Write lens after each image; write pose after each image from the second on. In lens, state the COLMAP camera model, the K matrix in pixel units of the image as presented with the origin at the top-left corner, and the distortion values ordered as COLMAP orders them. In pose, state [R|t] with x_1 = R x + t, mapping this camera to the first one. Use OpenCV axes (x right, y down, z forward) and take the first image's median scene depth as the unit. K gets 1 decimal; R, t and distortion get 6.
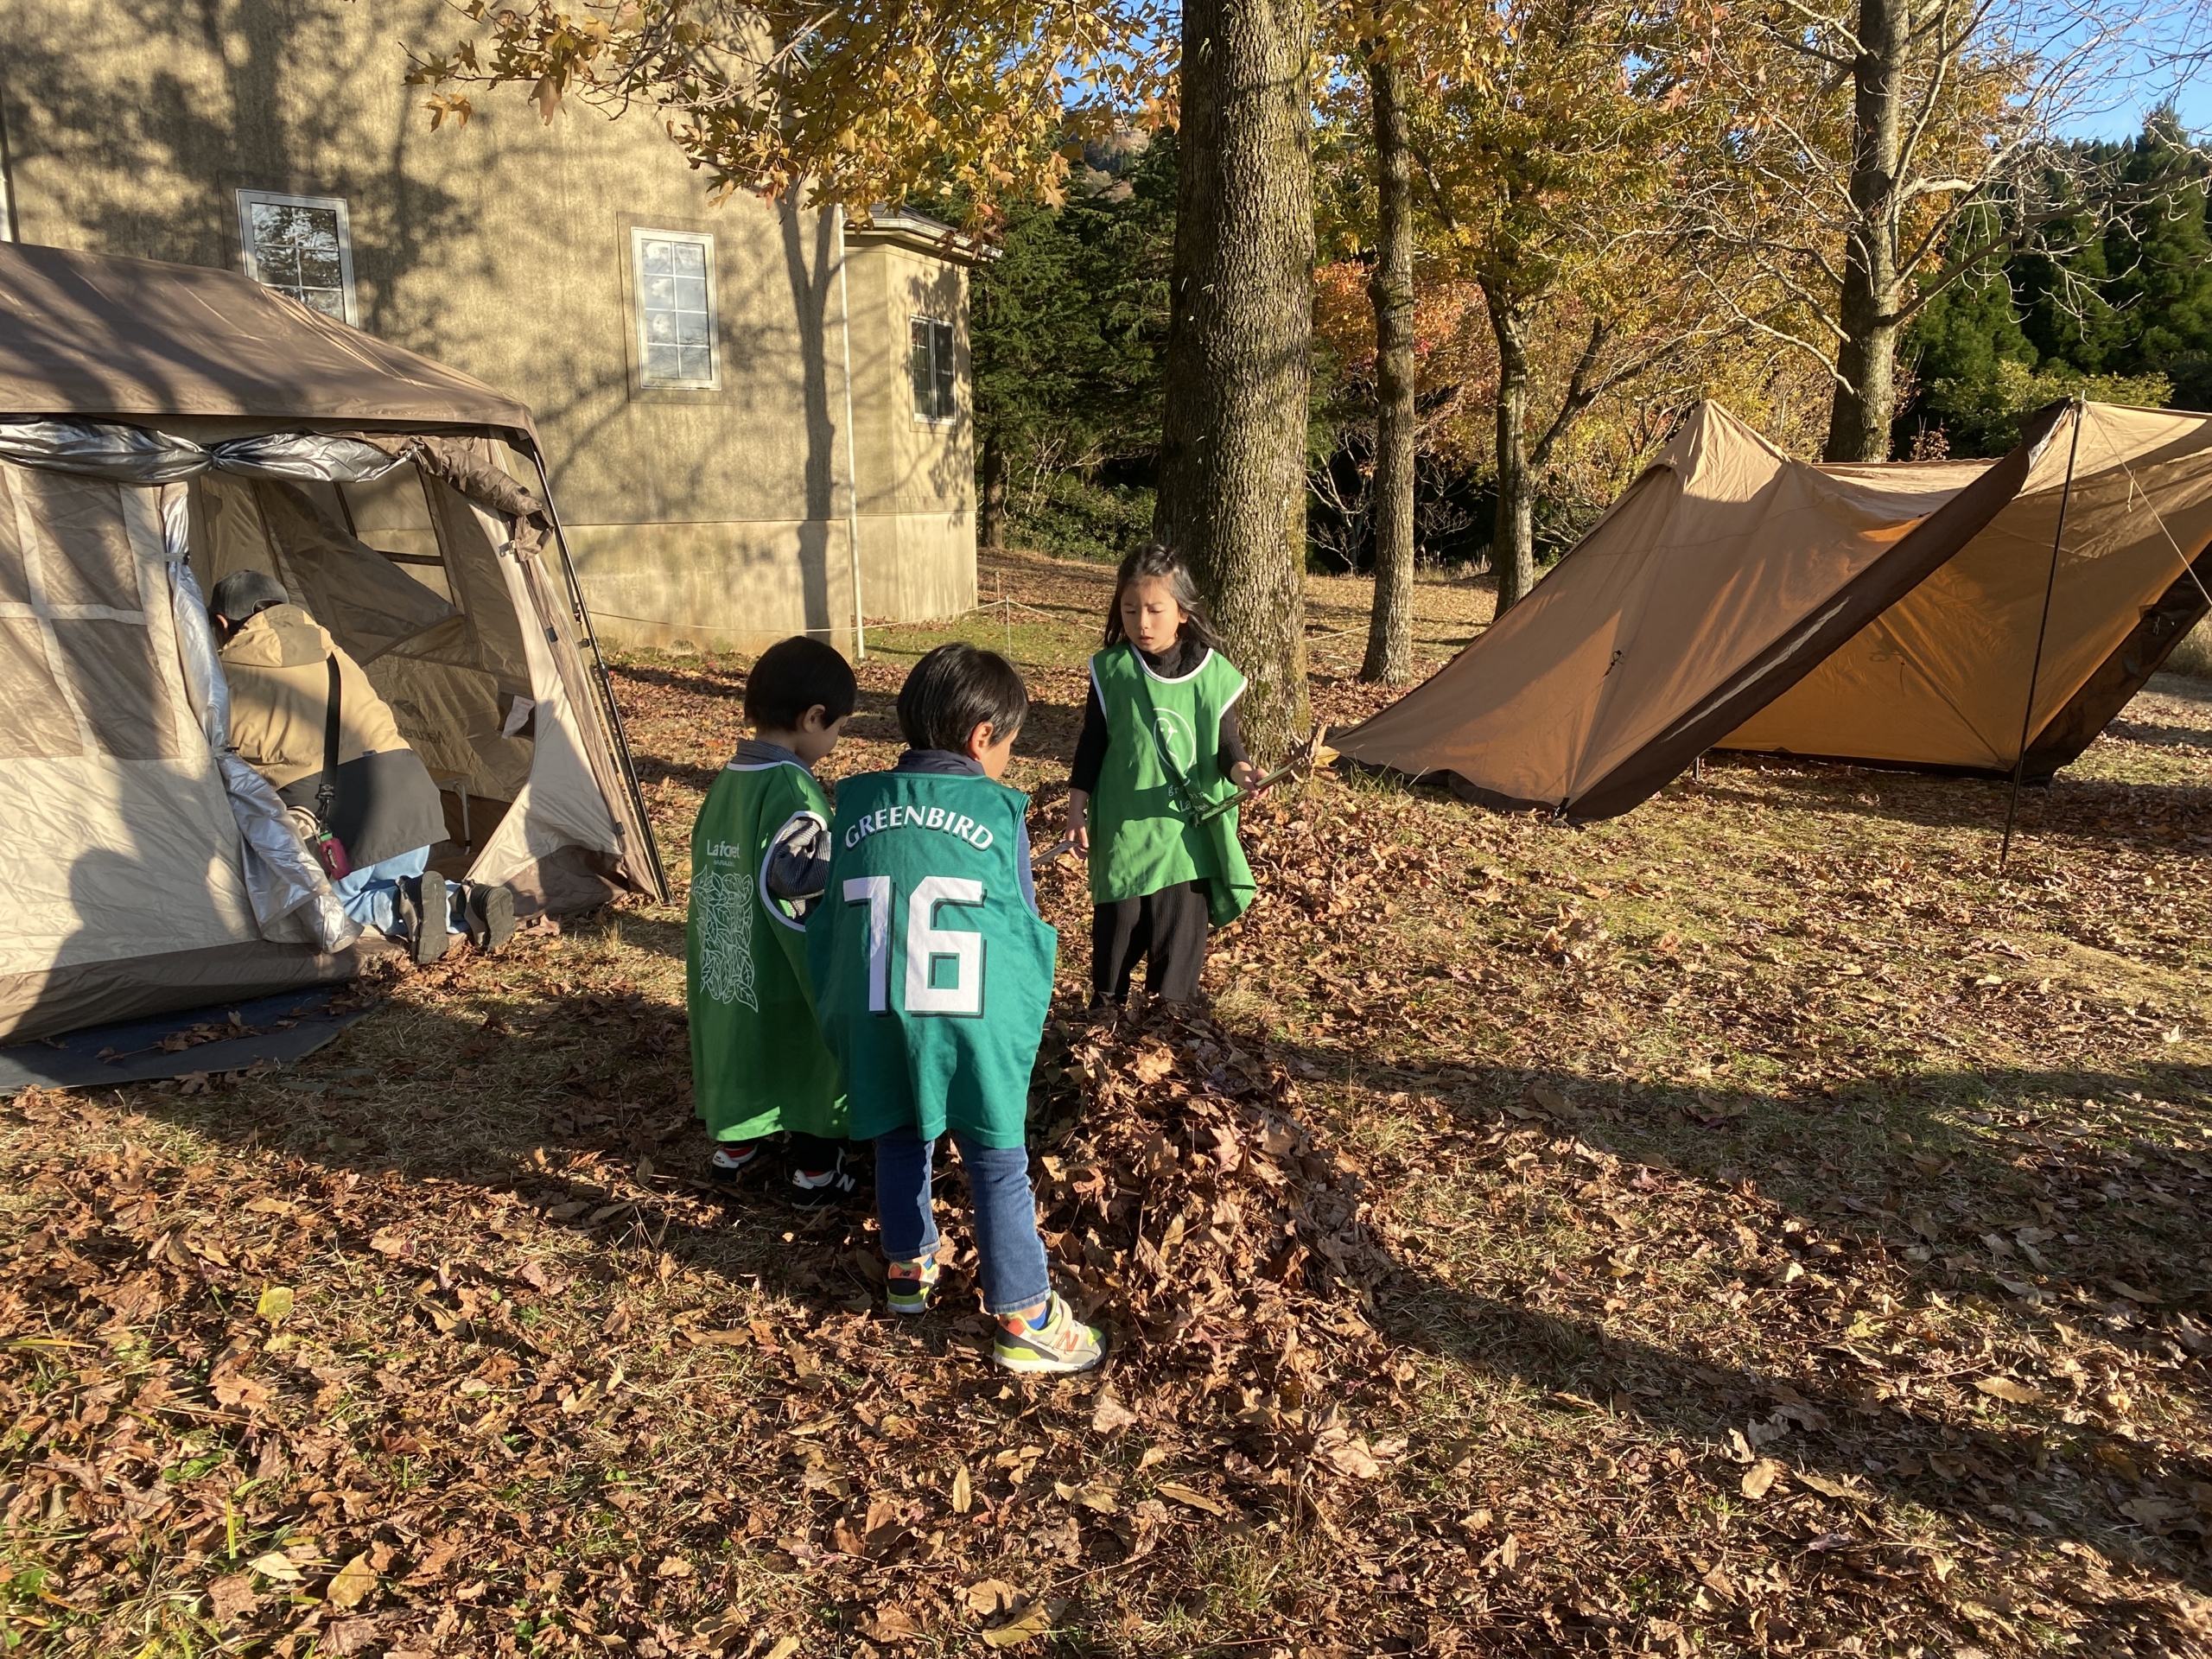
lens RADIAL K [[1648.8, 0, 1097.5], [0, 1648.8, 826.8], [0, 0, 1]] dist [0.068973, -0.073399]
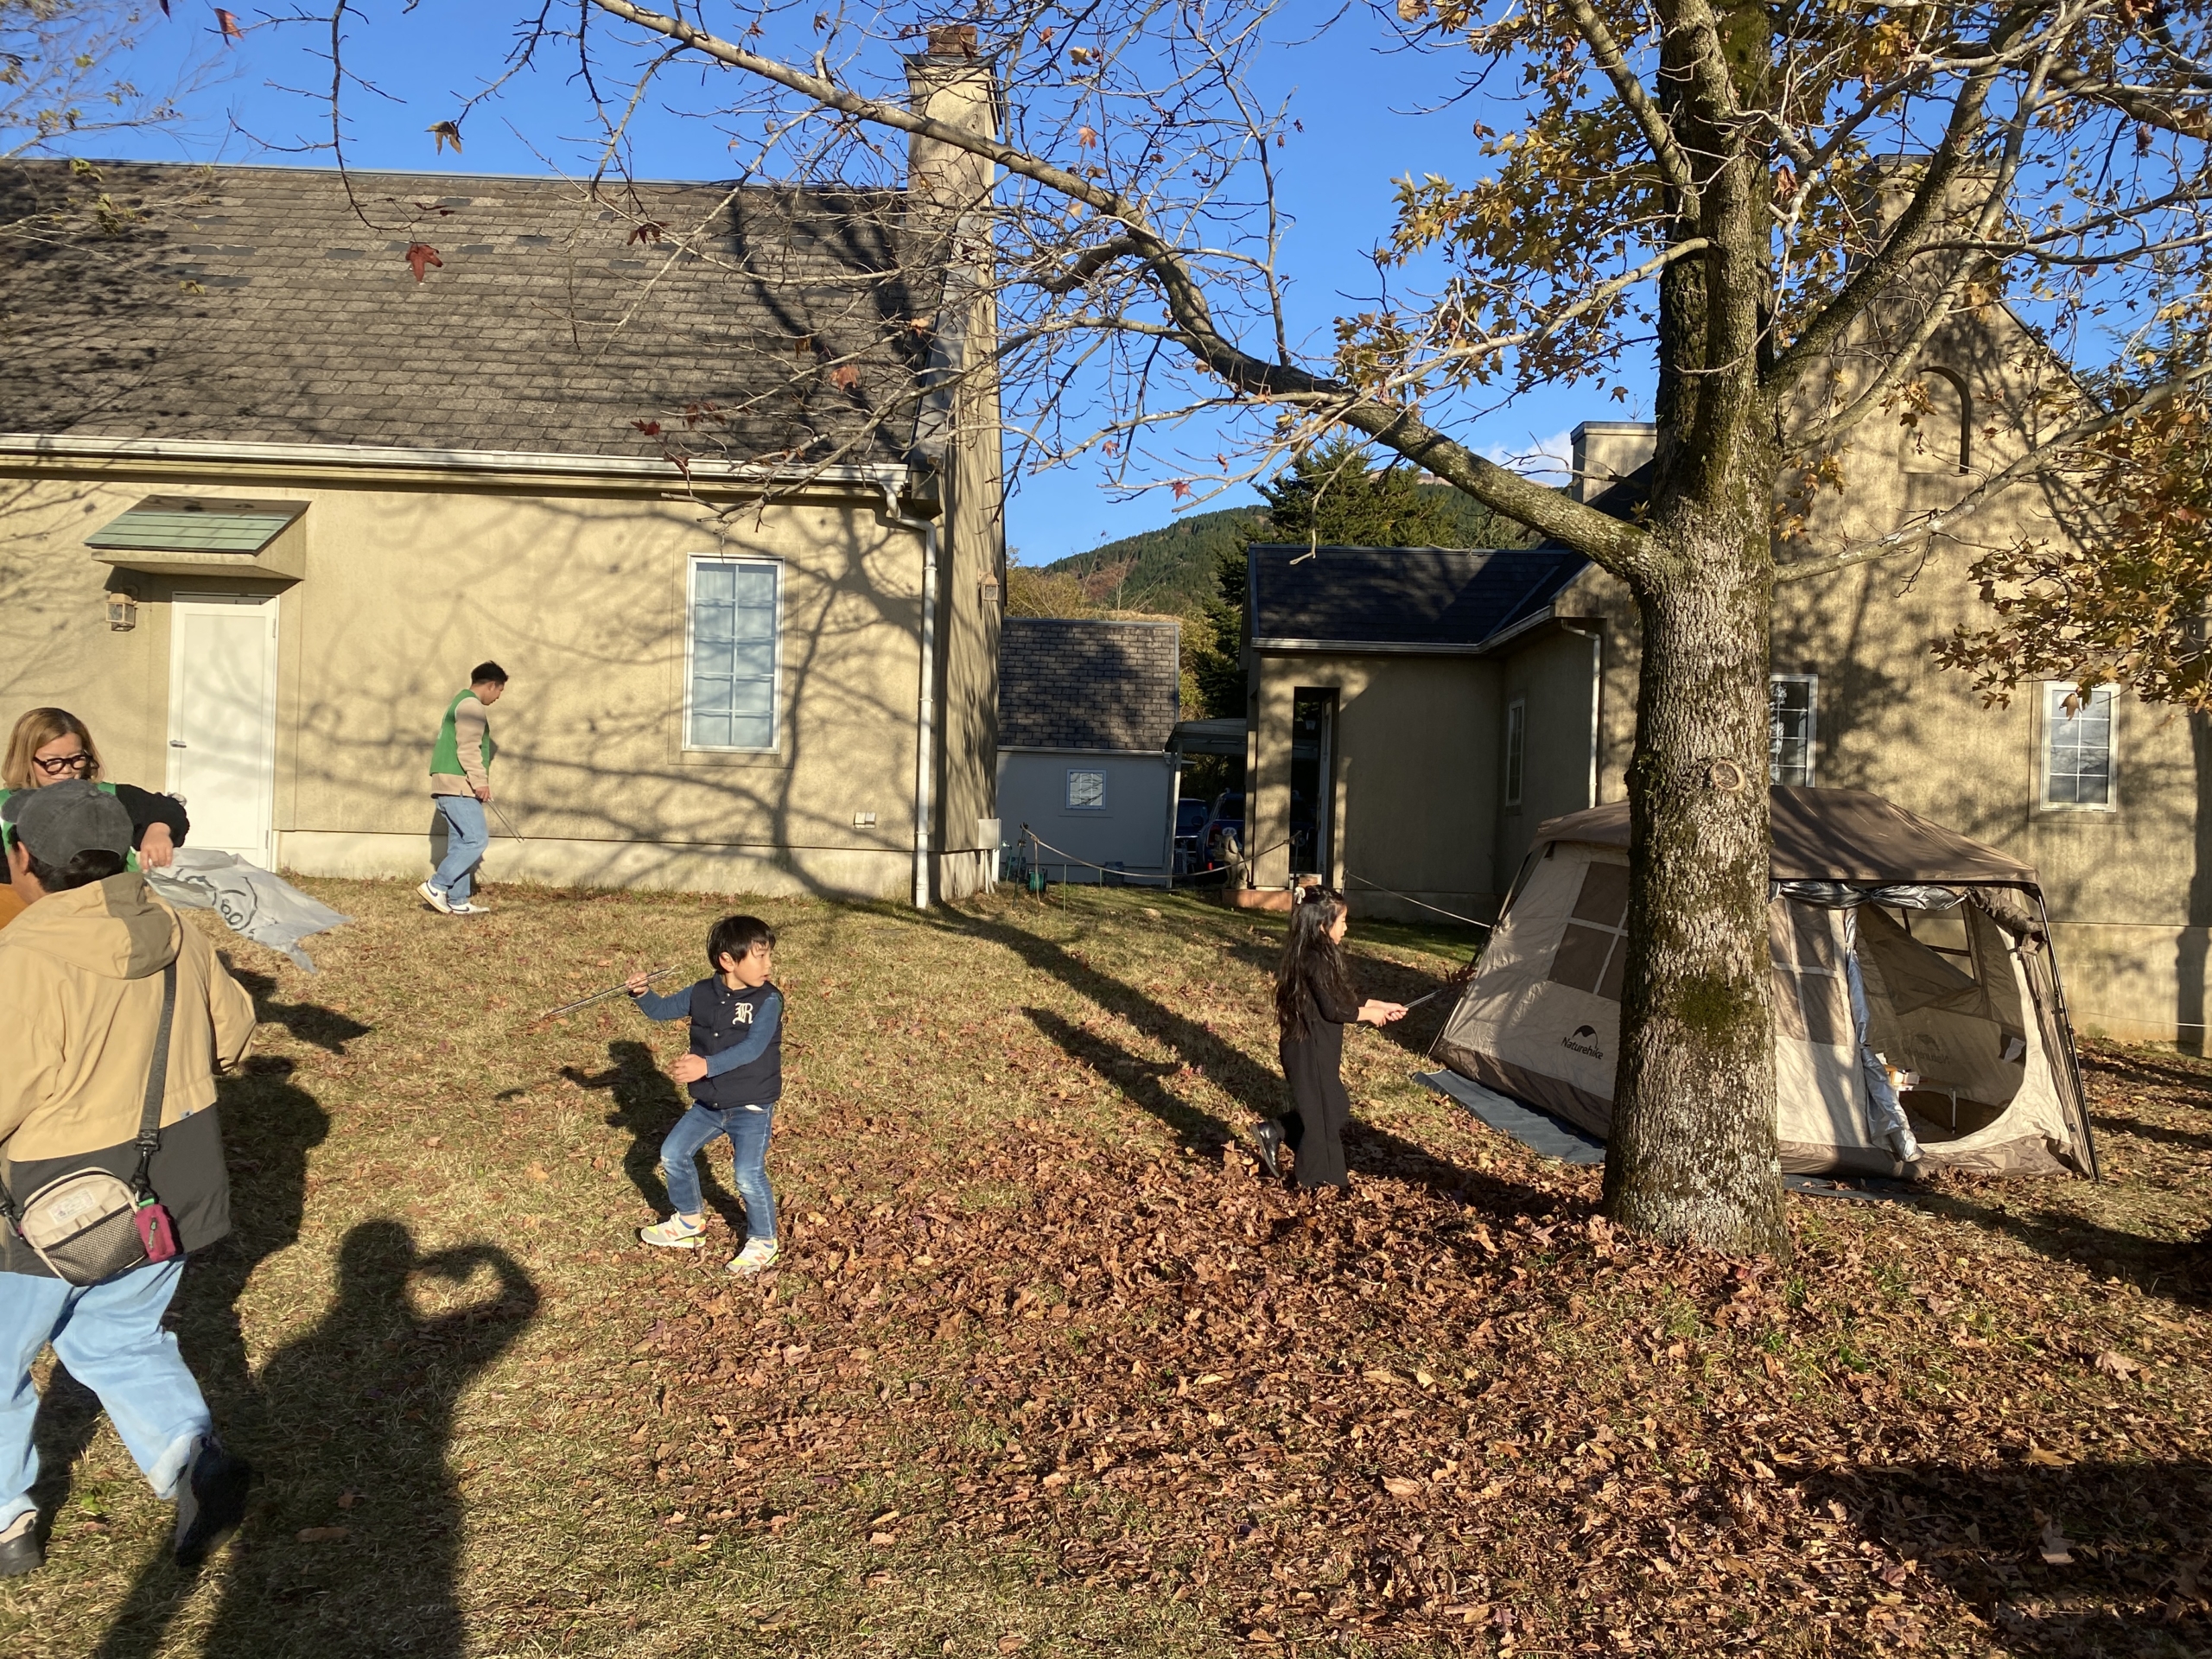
lens RADIAL K [[1648.8, 0, 1113.0], [0, 1648.8, 819.0], [0, 0, 1]] dist [0.068973, -0.073399]
pose [[0.753420, 0.022979, -0.657138, 0.025867], [-0.167051, 0.973288, -0.157493, 0.046614], [0.635965, 0.228434, 0.737134, -0.330865]]
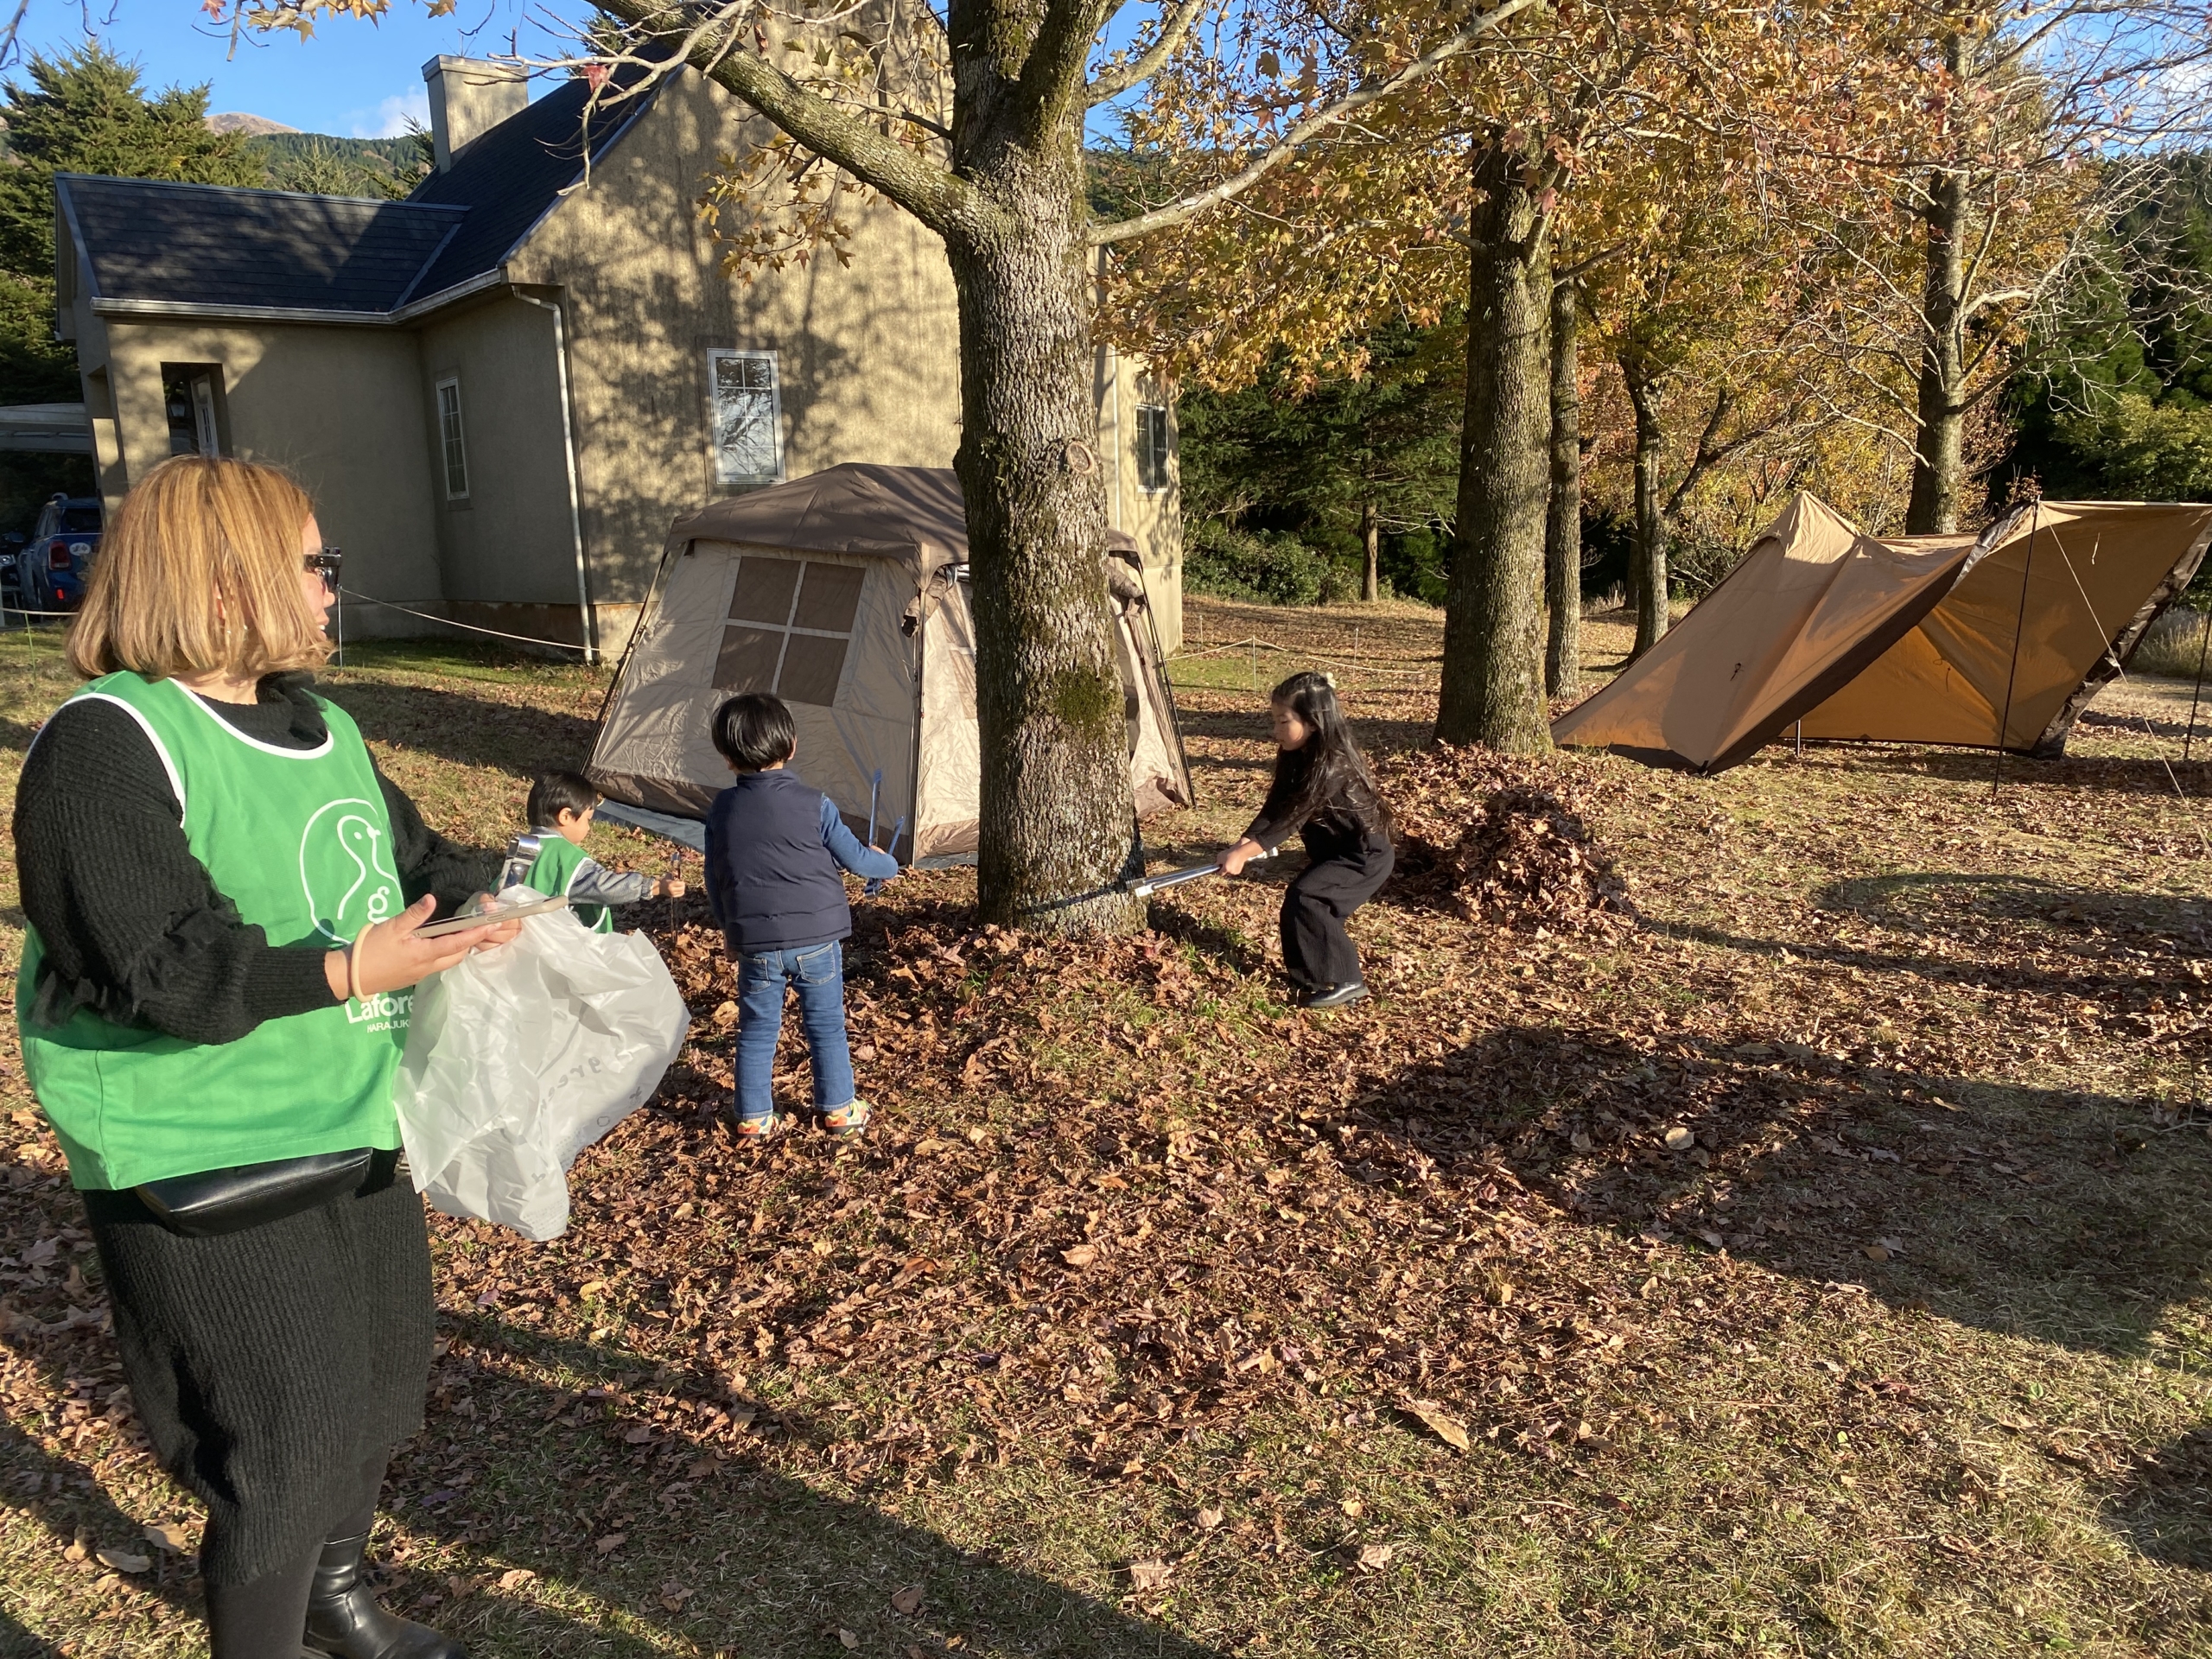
lens RADIAL K [[1648.8, 0, 1091.0], [0, 1648.8, 841.9], [0, 0, 1]] dist [0.068973, -0.073399]
pose [[0.997285, -0.007754, -0.073232, -0.097760], [0.006671, 0.999865, -0.015019, 0.043339], [0.073338, 0.014489, 0.997202, -0.324753]]
